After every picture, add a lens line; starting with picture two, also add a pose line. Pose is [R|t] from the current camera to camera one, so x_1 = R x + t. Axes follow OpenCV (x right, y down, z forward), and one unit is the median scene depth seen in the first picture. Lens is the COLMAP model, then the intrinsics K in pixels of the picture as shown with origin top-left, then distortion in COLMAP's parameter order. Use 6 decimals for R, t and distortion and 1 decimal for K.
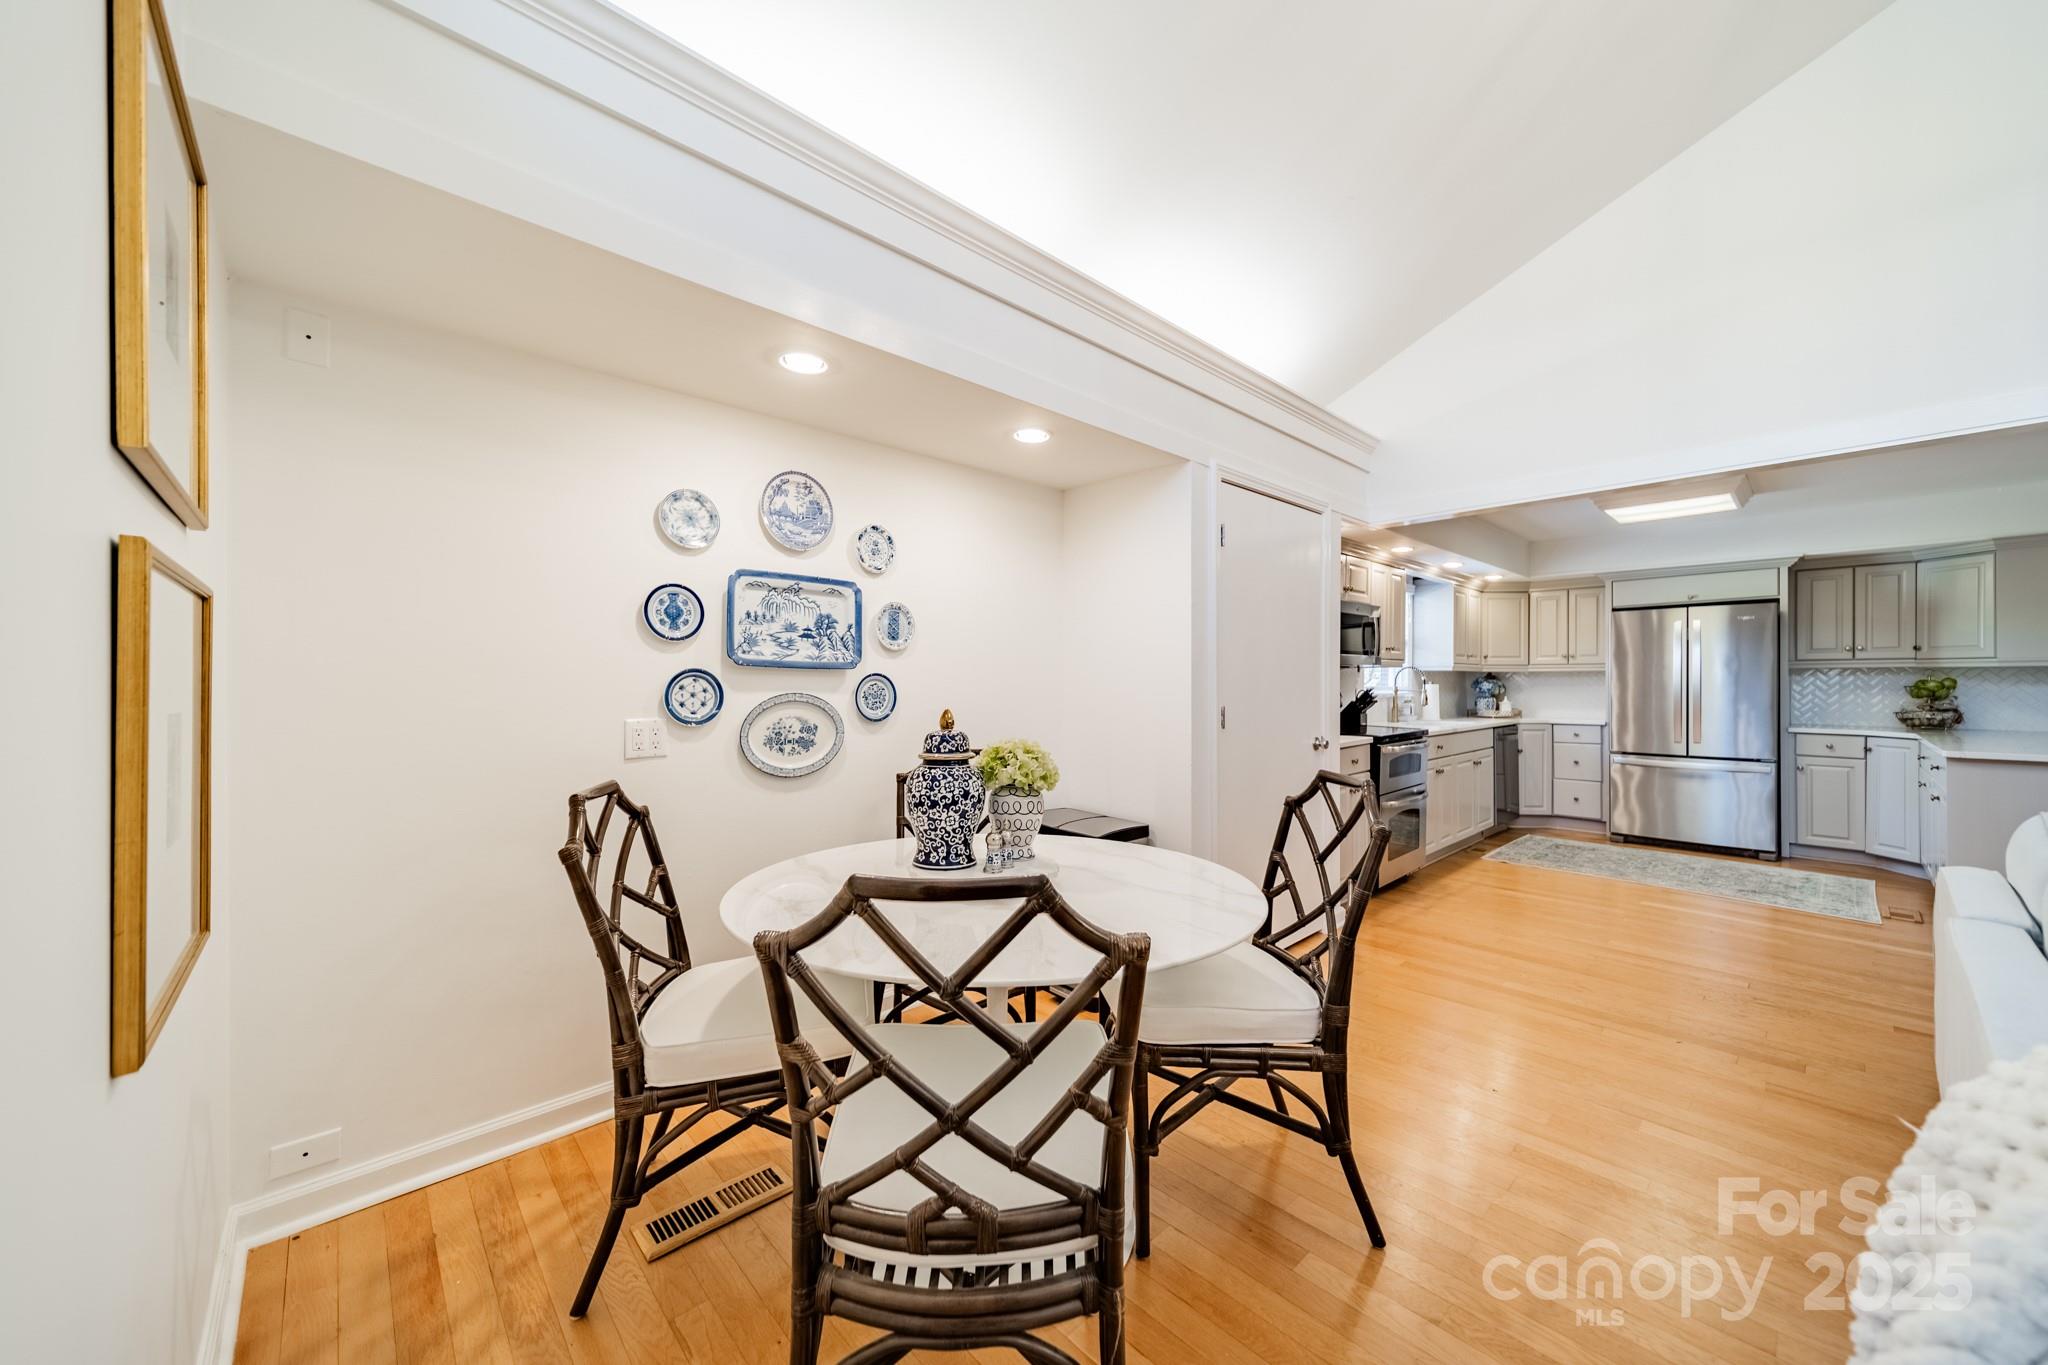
lens RADIAL K [[745.7, 0, 1027.2], [0, 745.7, 685.4], [0, 0, 1]] dist [0.011521, 0.000056]
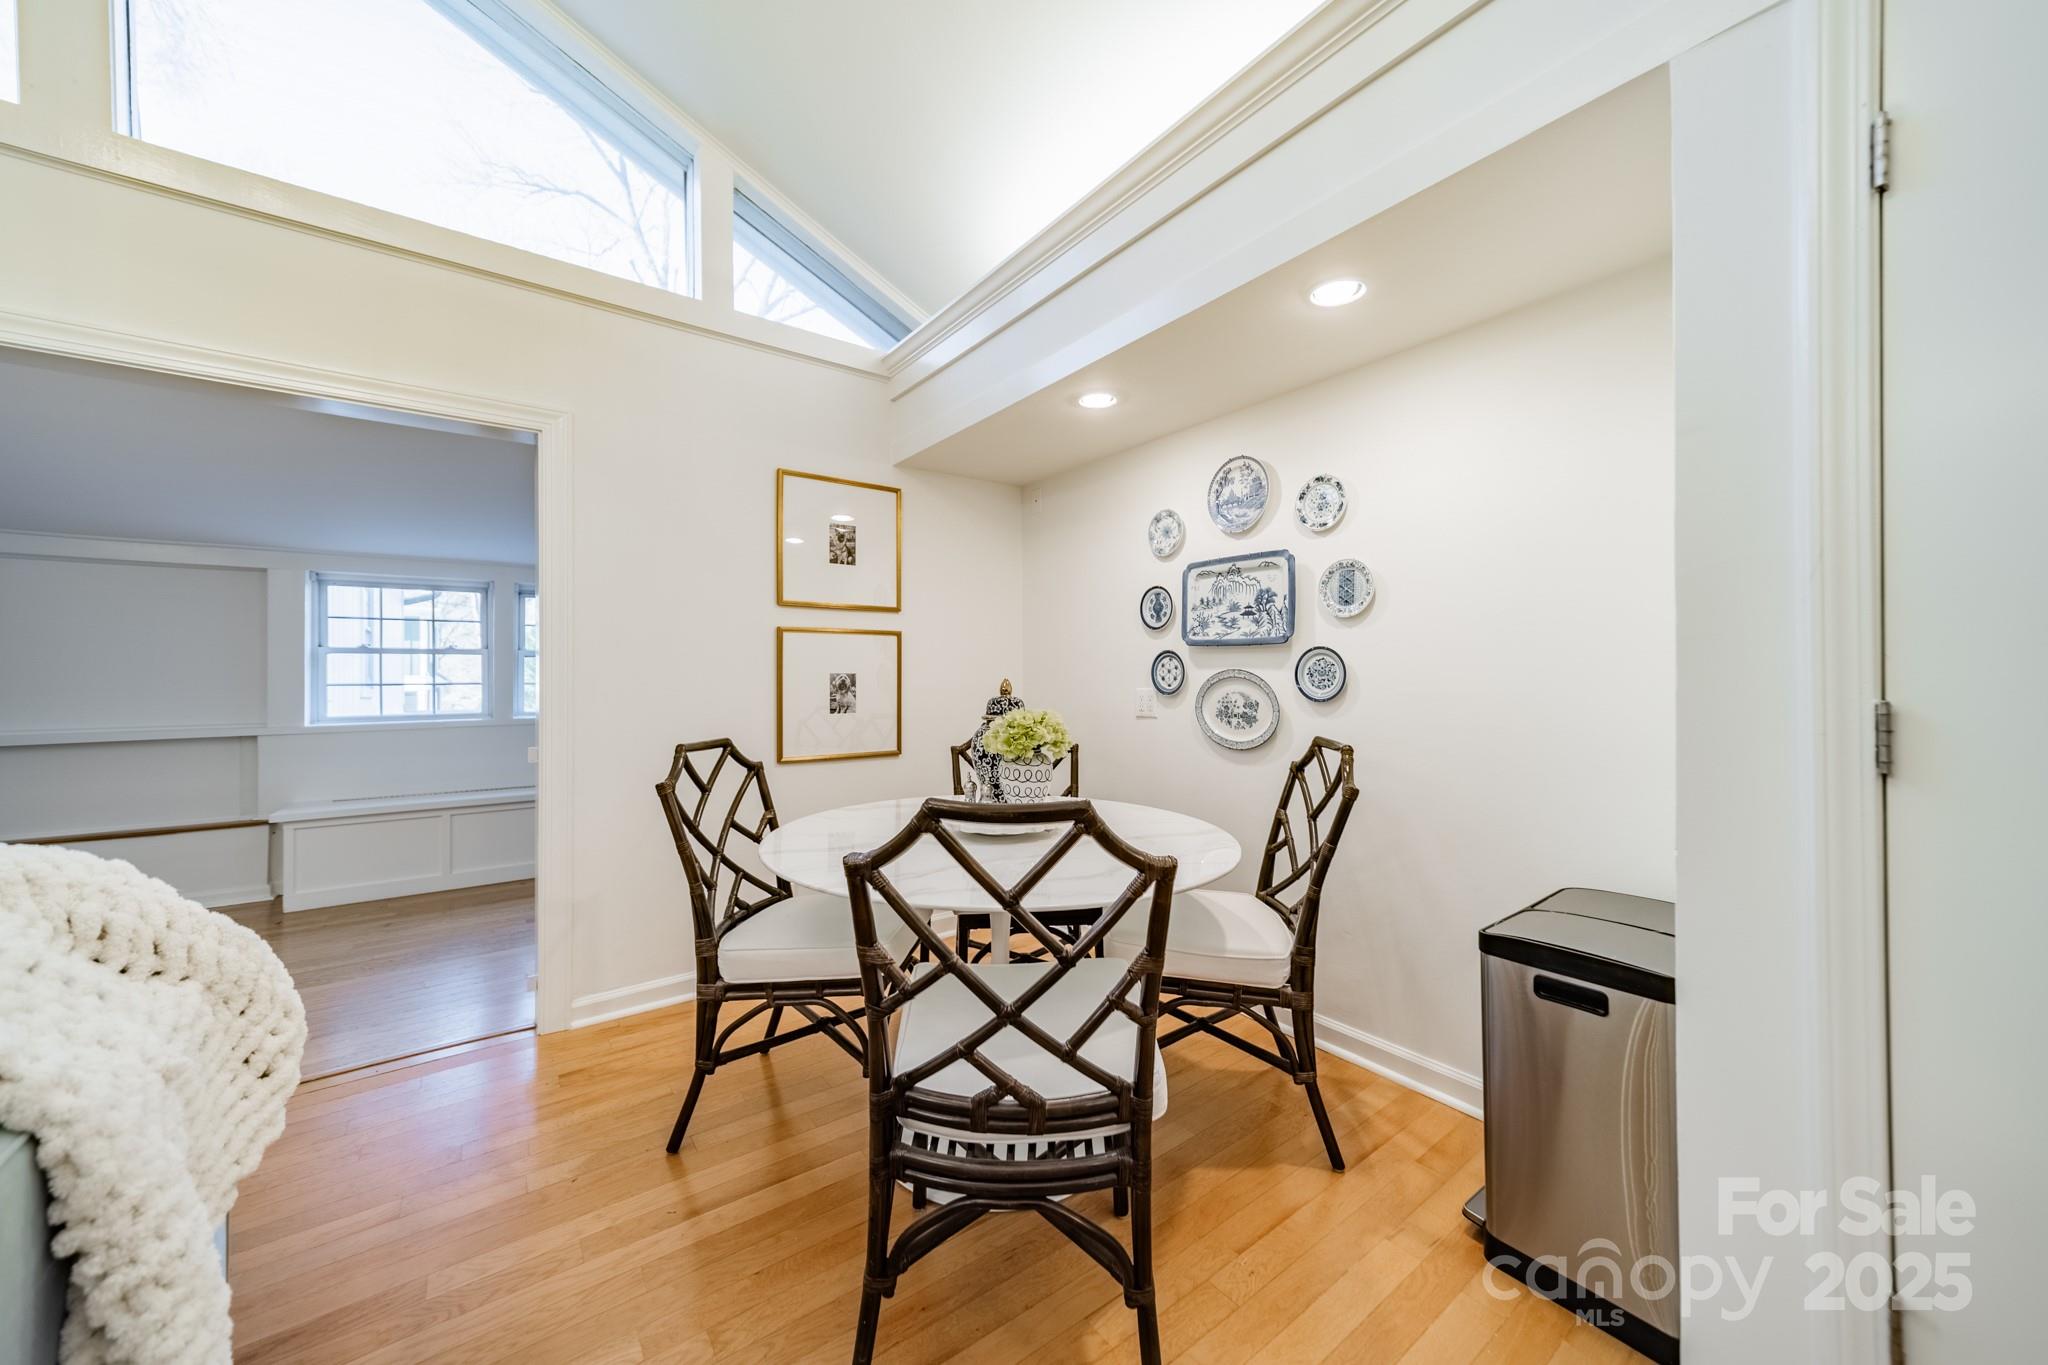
lens RADIAL K [[738.3, 0, 1026.1], [0, 738.3, 677.4], [0, 0, 1]] dist [0.006795, 0.000150]
pose [[-0.122724, 0.000556, -0.992441, 0.681534], [0.001025, 0.999999, 0.000434, 0.018709], [0.992440, -0.000964, -0.122725, 0.756296]]
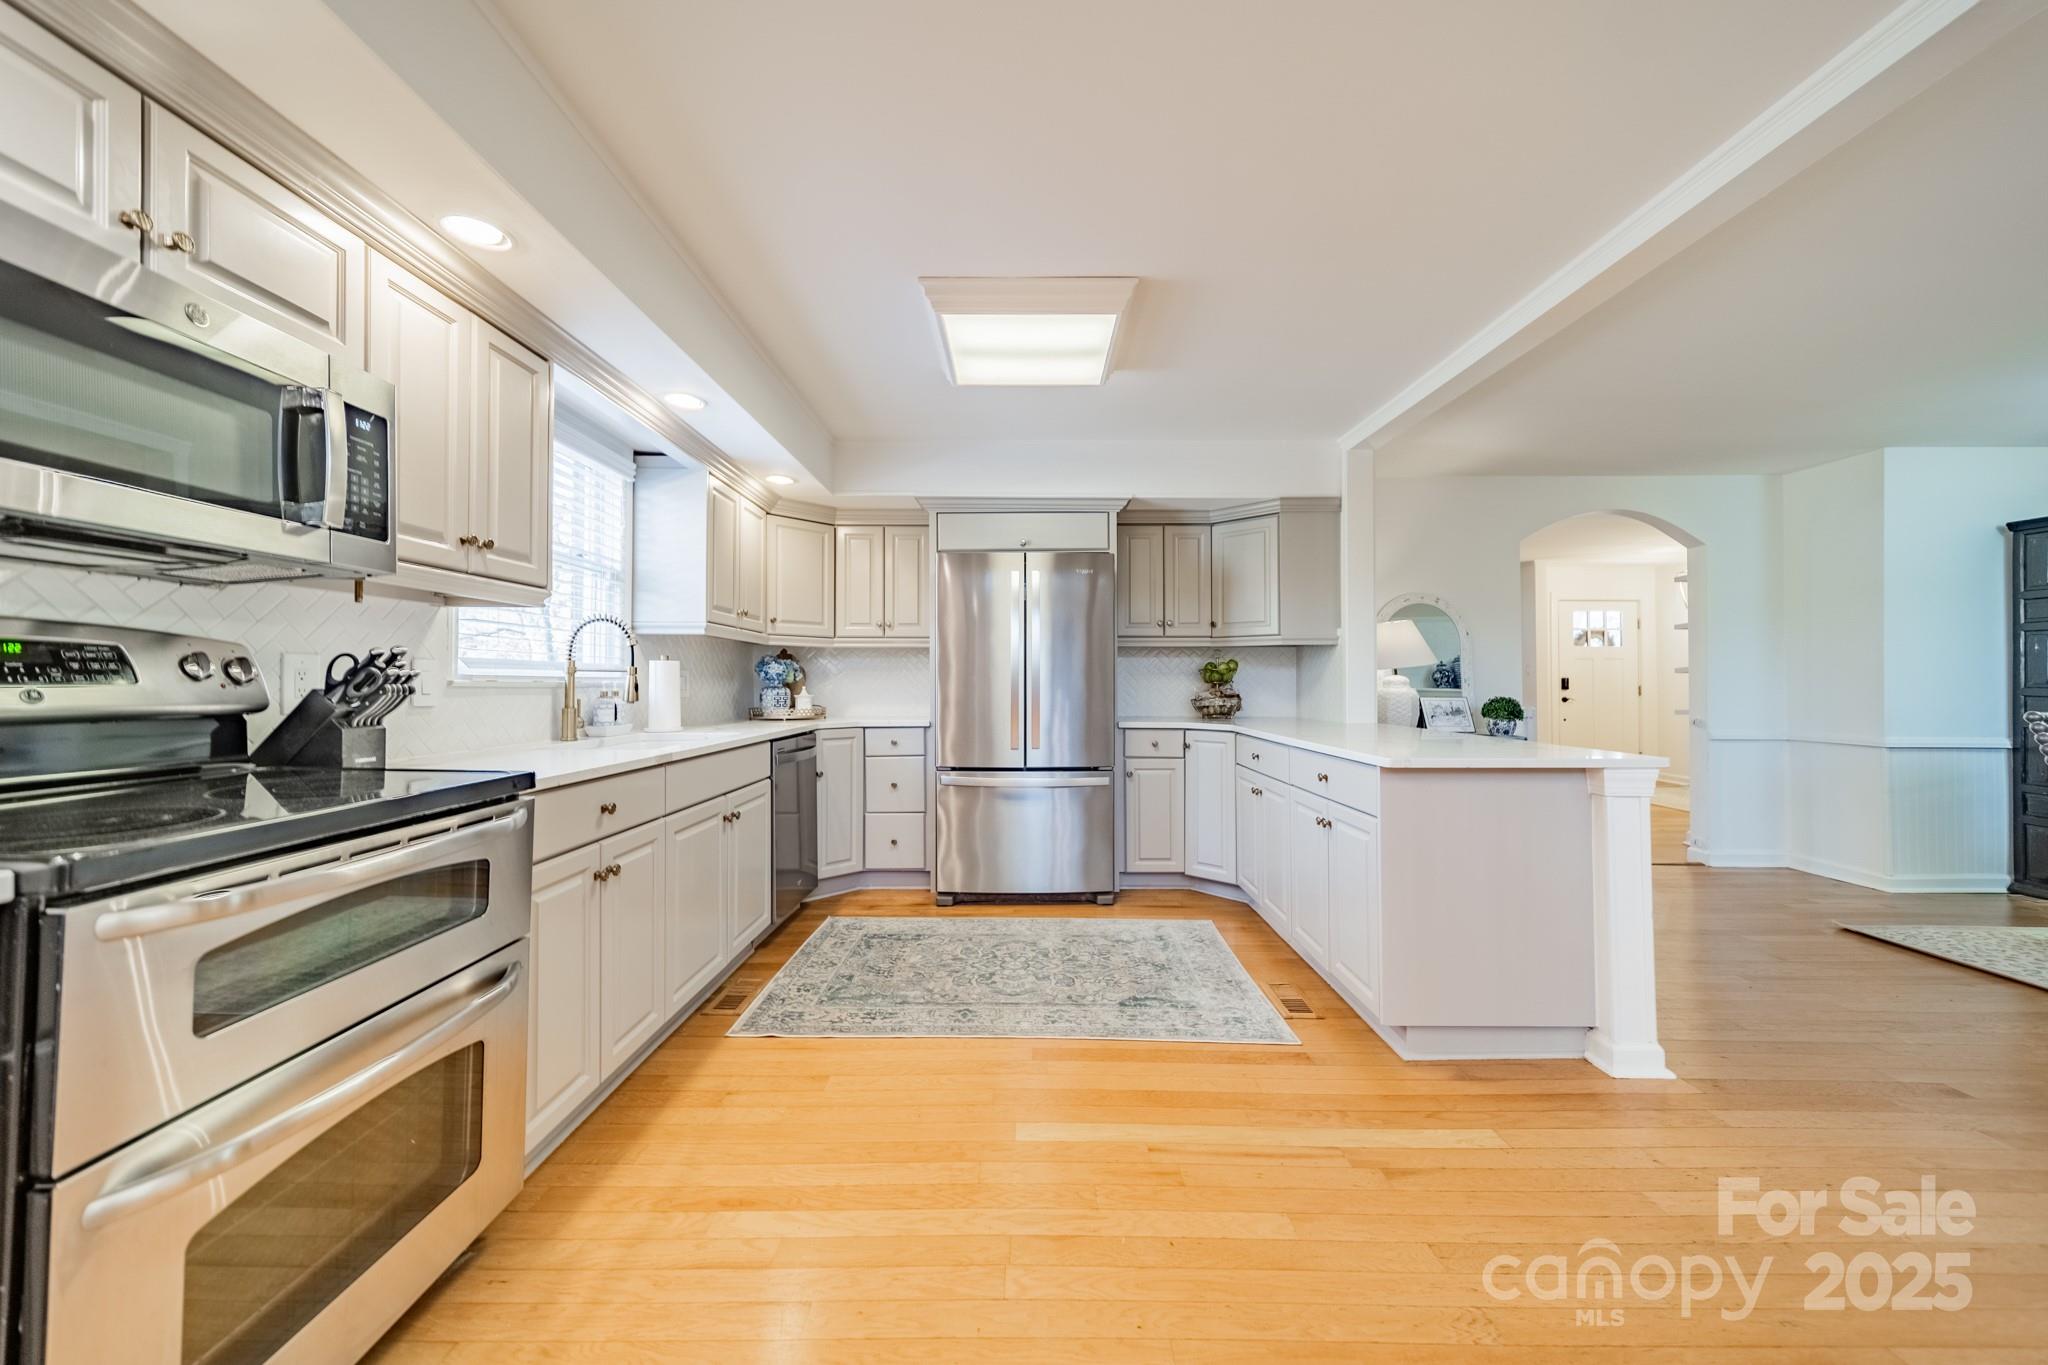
lens RADIAL K [[738.3, 0, 1026.1], [0, 738.3, 677.4], [0, 0, 1]] dist [0.006795, 0.000150]
pose [[0.686692, 0.006239, 0.726922, 0.768489], [0.003258, 0.999927, -0.011660, 0.037472], [-0.726941, 0.010375, 0.686621, 1.063332]]
